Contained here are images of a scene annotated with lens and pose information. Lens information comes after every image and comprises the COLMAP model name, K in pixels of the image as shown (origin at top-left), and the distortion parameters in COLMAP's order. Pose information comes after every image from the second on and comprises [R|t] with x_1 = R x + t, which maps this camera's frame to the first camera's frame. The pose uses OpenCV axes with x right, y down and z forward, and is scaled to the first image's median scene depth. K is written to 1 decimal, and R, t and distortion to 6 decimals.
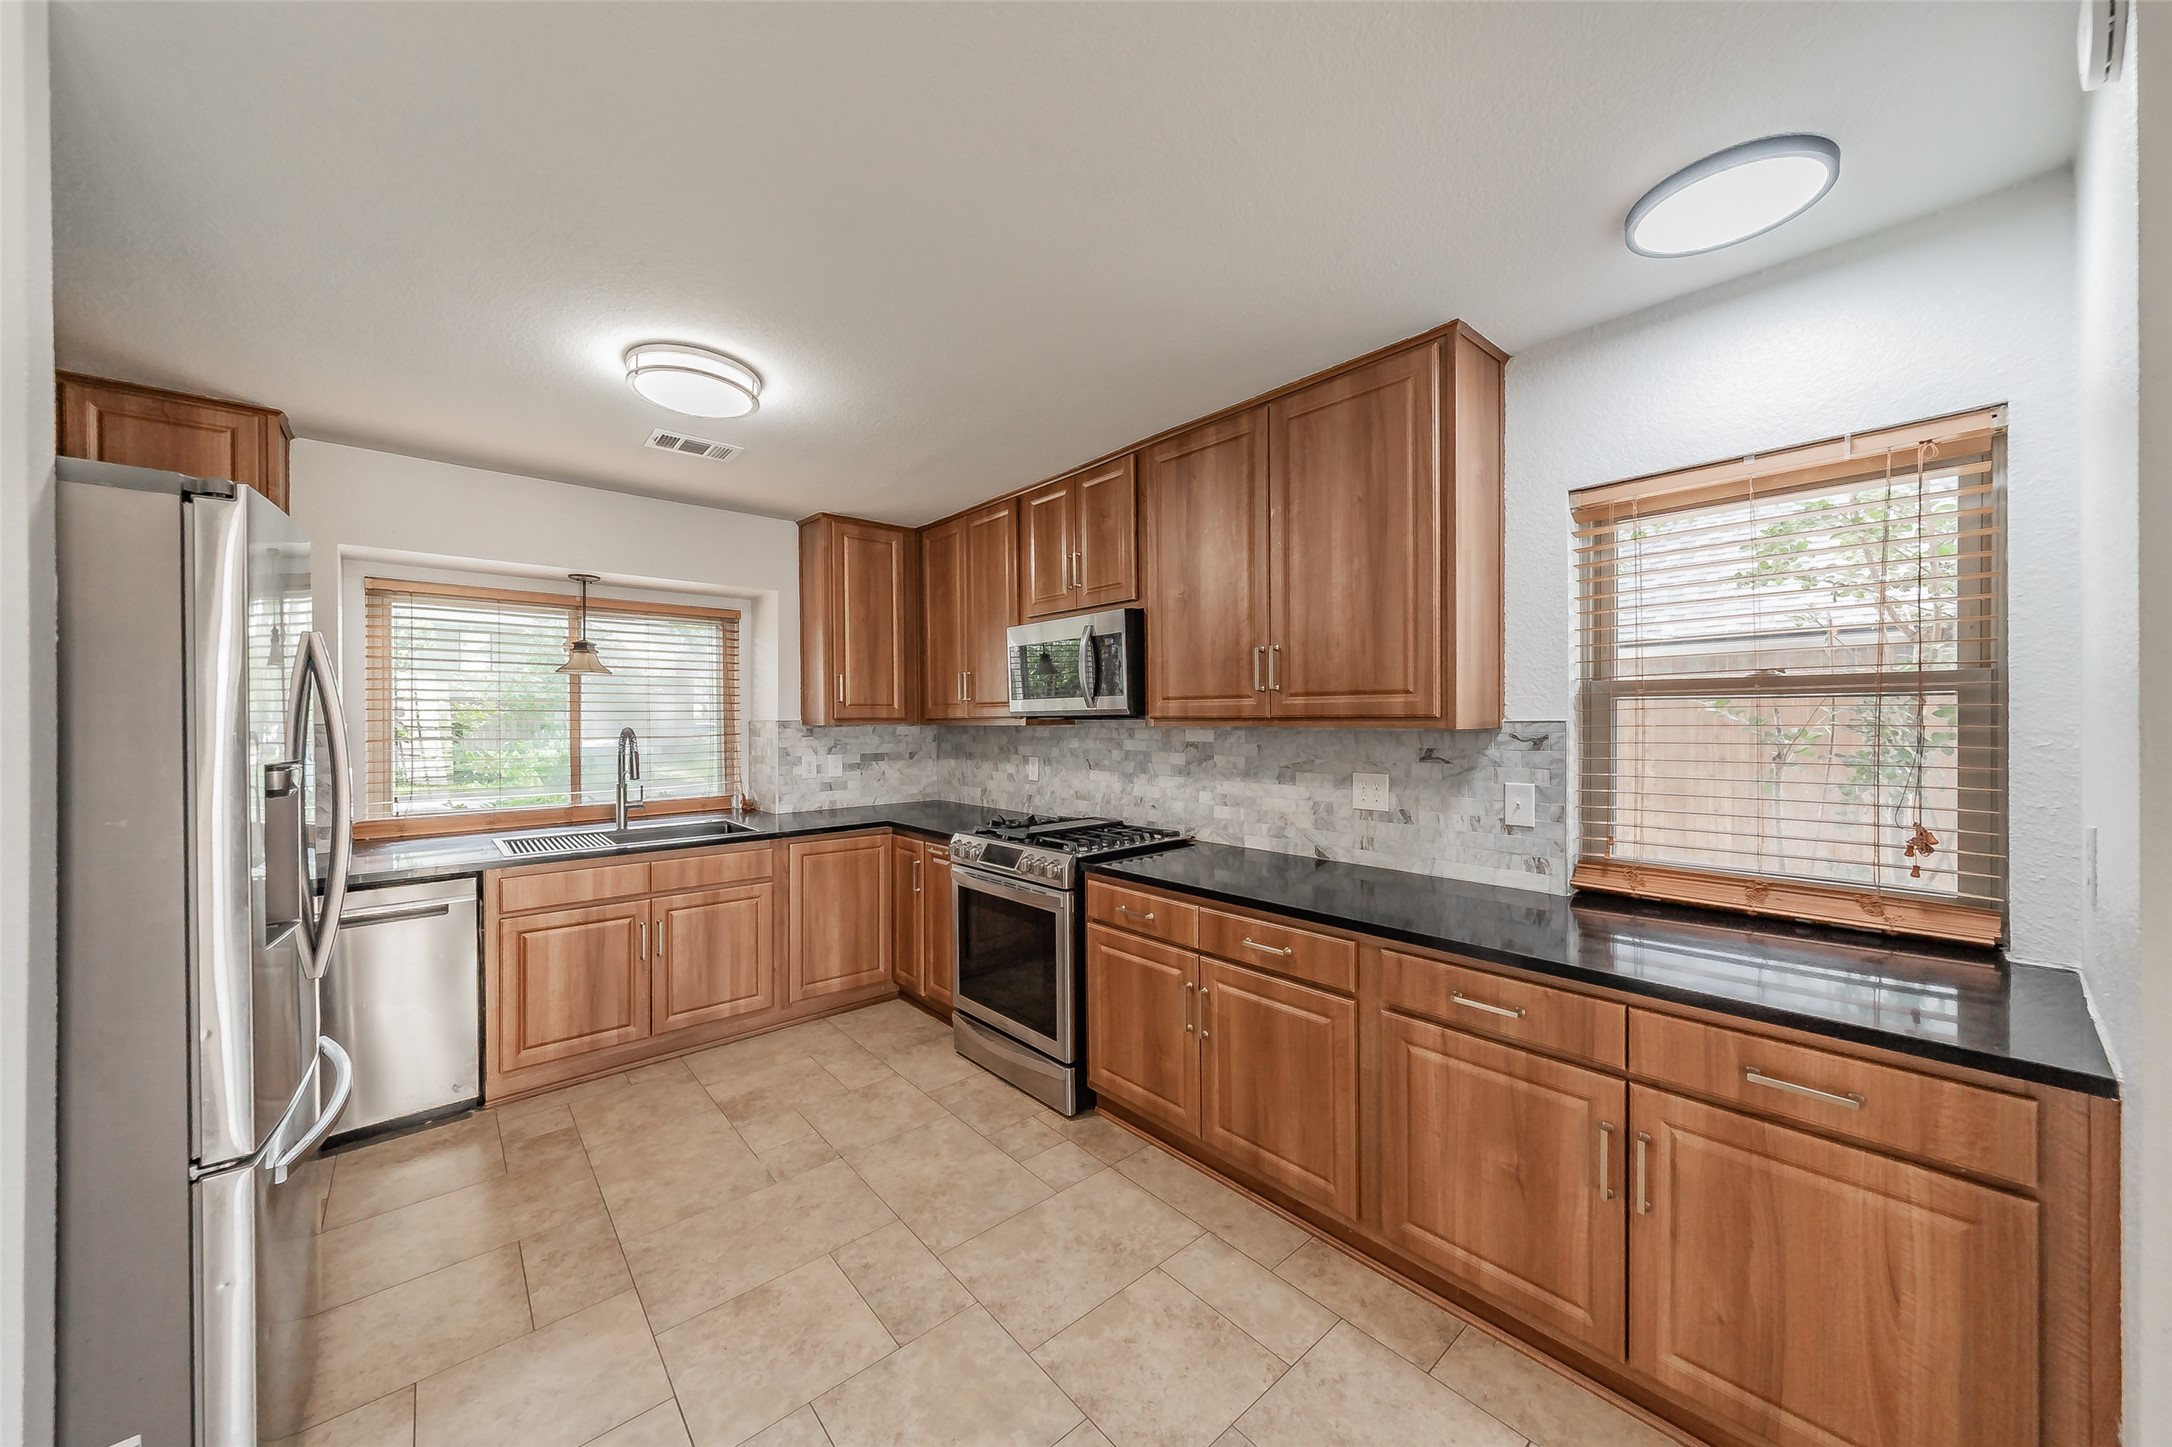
lens RADIAL K [[740.1, 0, 1088.9], [0, 740.1, 701.2], [0, 0, 1]] dist [-0.004232, 0.000143]
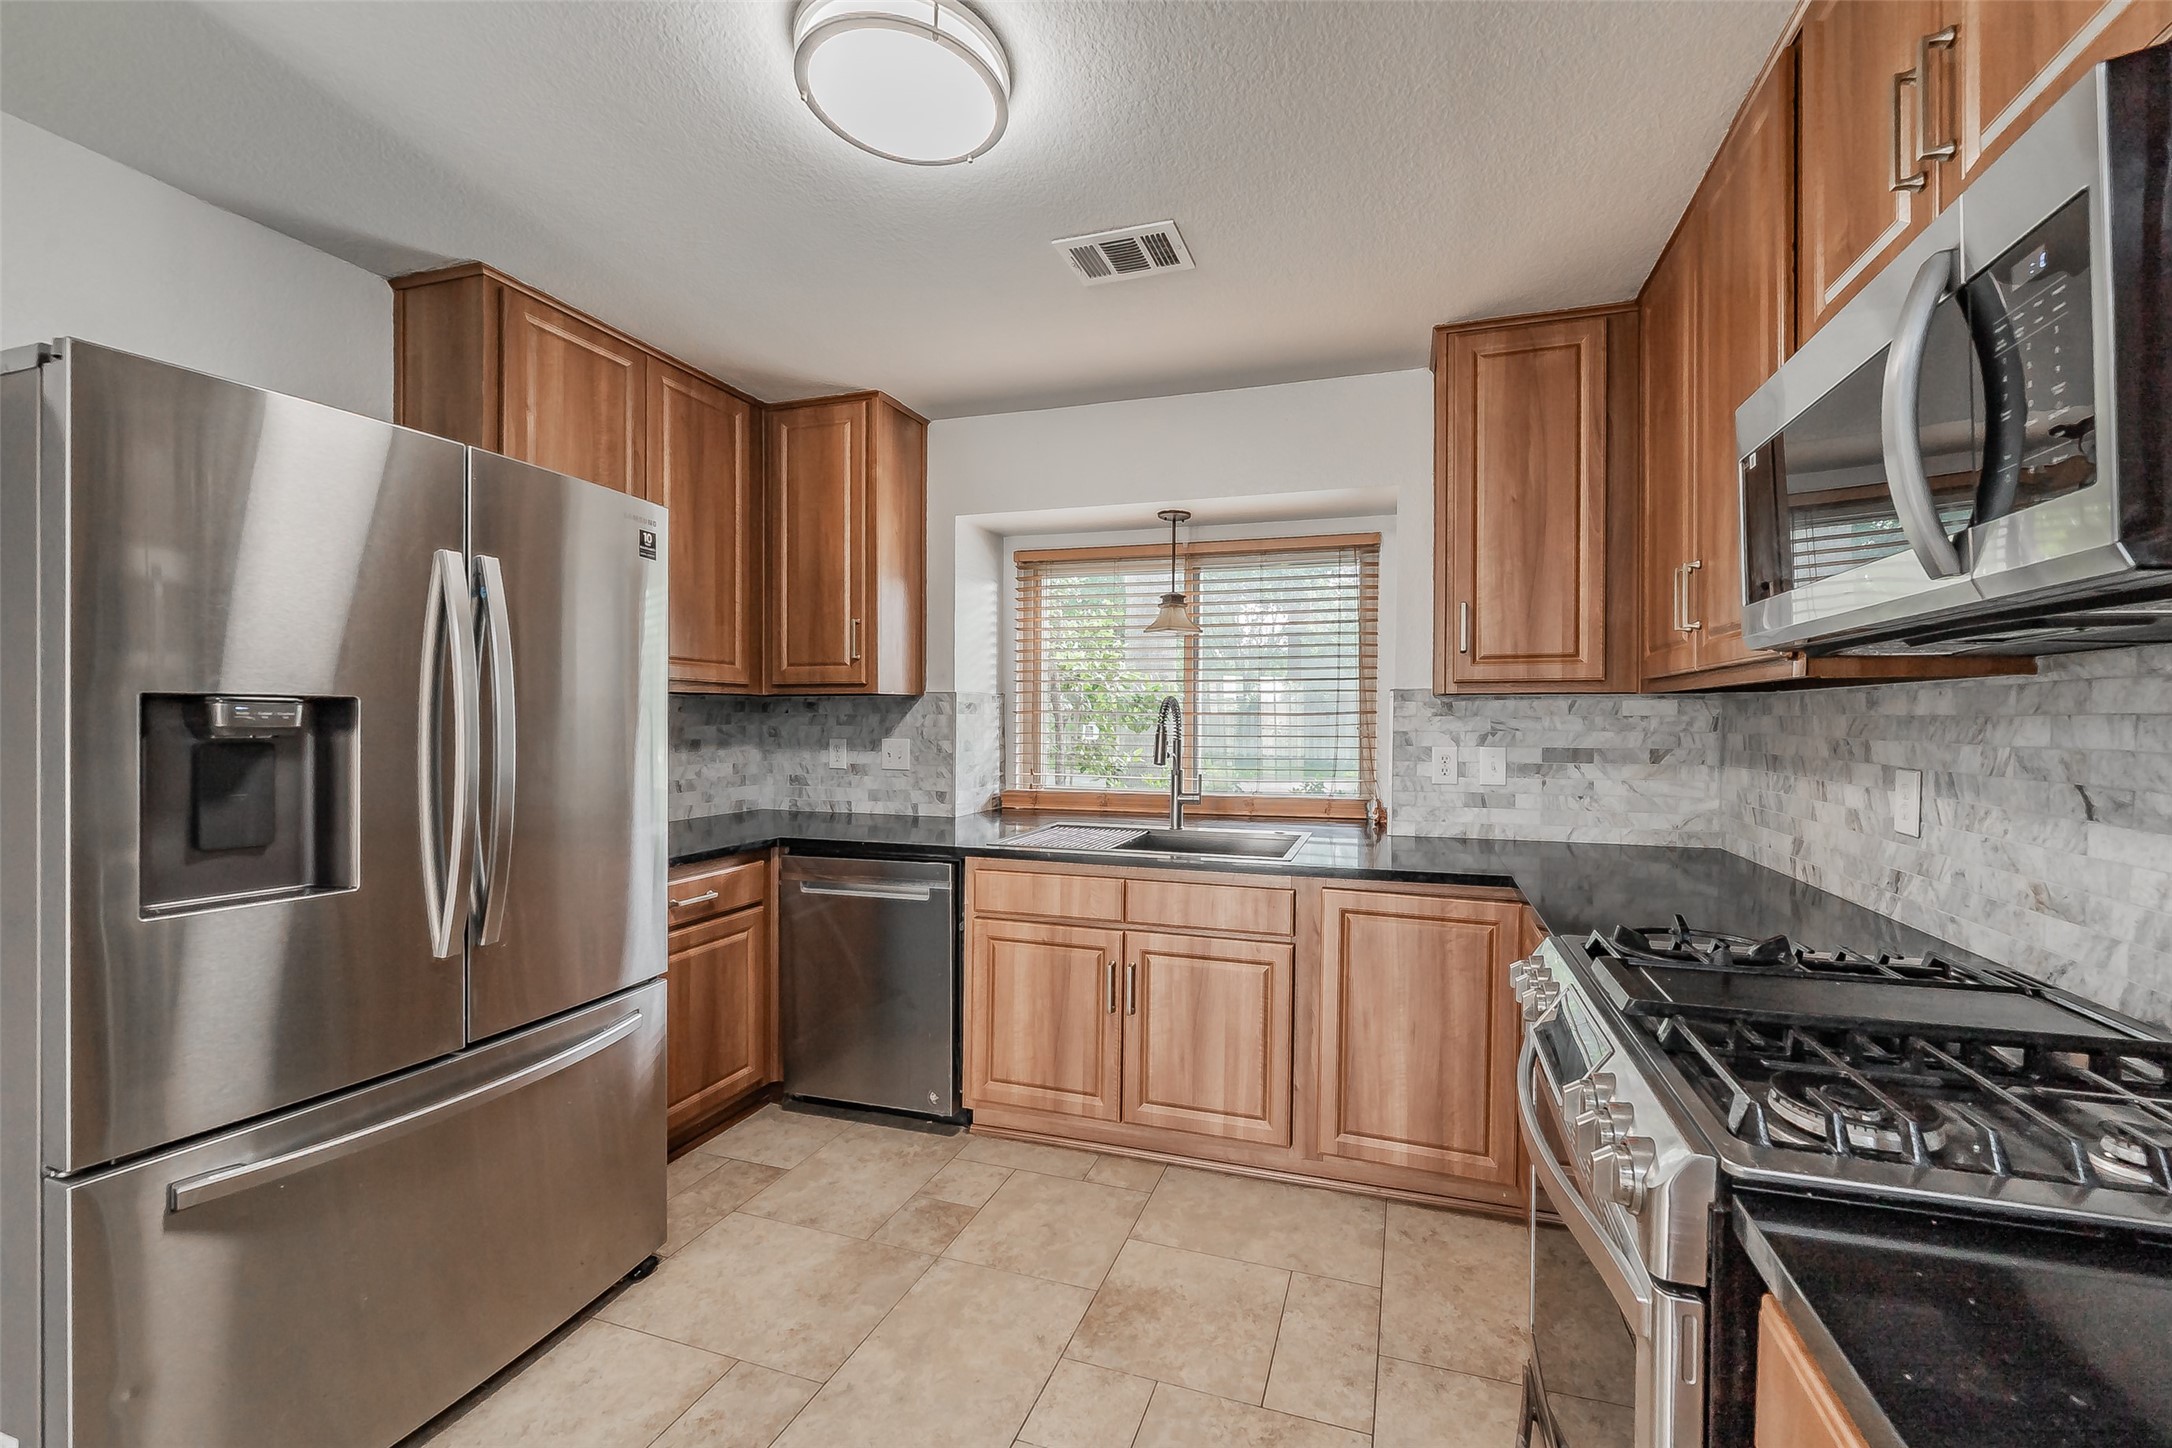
lens RADIAL K [[810.9, 0, 1174.4], [0, 810.9, 724.4], [0, 0, 1]] dist [-0.013819, 0.000112]
pose [[0.530585, 0.013068, -0.847531, 0.096637], [0.013293, 0.999630, 0.023735, 0.052228], [0.847527, -0.023860, 0.530215, 0.658409]]
